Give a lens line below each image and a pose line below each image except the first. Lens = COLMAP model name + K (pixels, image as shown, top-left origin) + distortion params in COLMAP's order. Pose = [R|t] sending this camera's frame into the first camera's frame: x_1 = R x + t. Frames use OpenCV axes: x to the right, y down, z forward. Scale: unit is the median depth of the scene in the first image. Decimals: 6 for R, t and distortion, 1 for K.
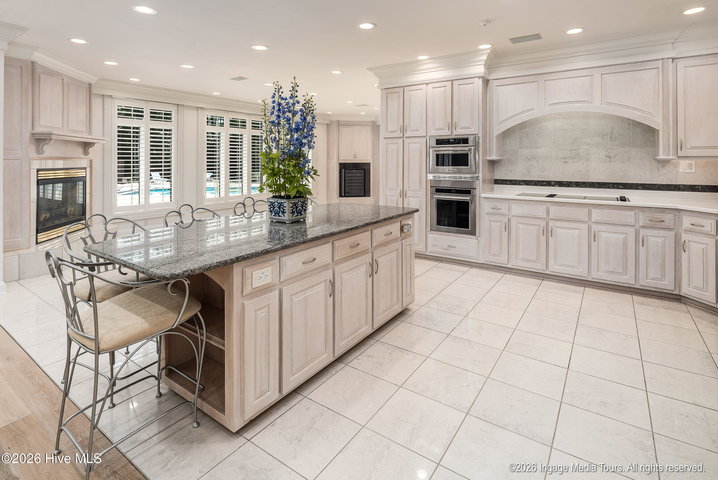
lens RADIAL K [[361.3, 0, 356.0], [0, 361.3, 158.9], [0, 0, 1]] dist [0.003155, -0.003604]
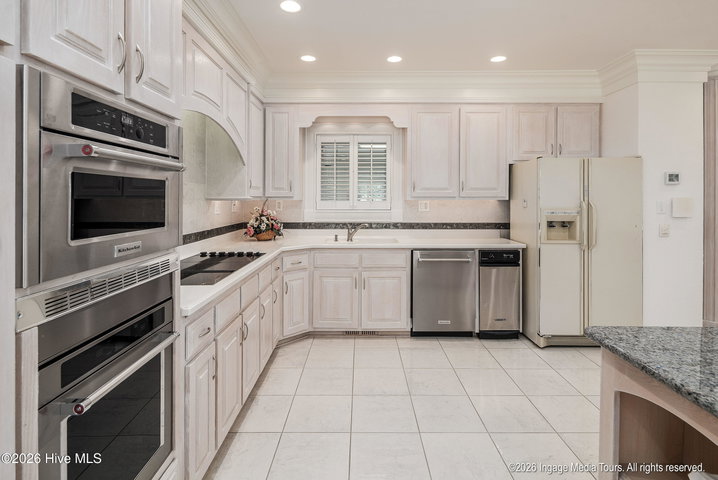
lens RADIAL K [[361.3, 0, 355.9], [0, 361.3, 198.9], [0, 0, 1]] dist [0.003155, -0.003604]
pose [[-0.563363, -0.002985, 0.826204, -0.008545], [-0.005757, 0.999983, -0.000313, -0.001537], [-0.826190, -0.004932, -0.563371, 1.036754]]
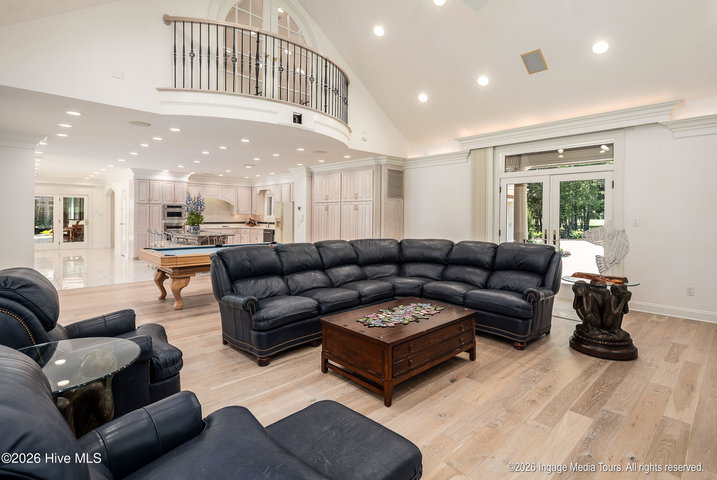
lens RADIAL K [[360.8, 0, 356.4], [0, 360.8, 217.9], [0, 0, 1]] dist [0.003155, -0.003604]
pose [[0.211645, -0.006726, 0.977323, -1.895720], [-0.011575, 0.999889, 0.009387, -0.011337], [-0.977278, -0.013299, 0.211544, -0.726783]]
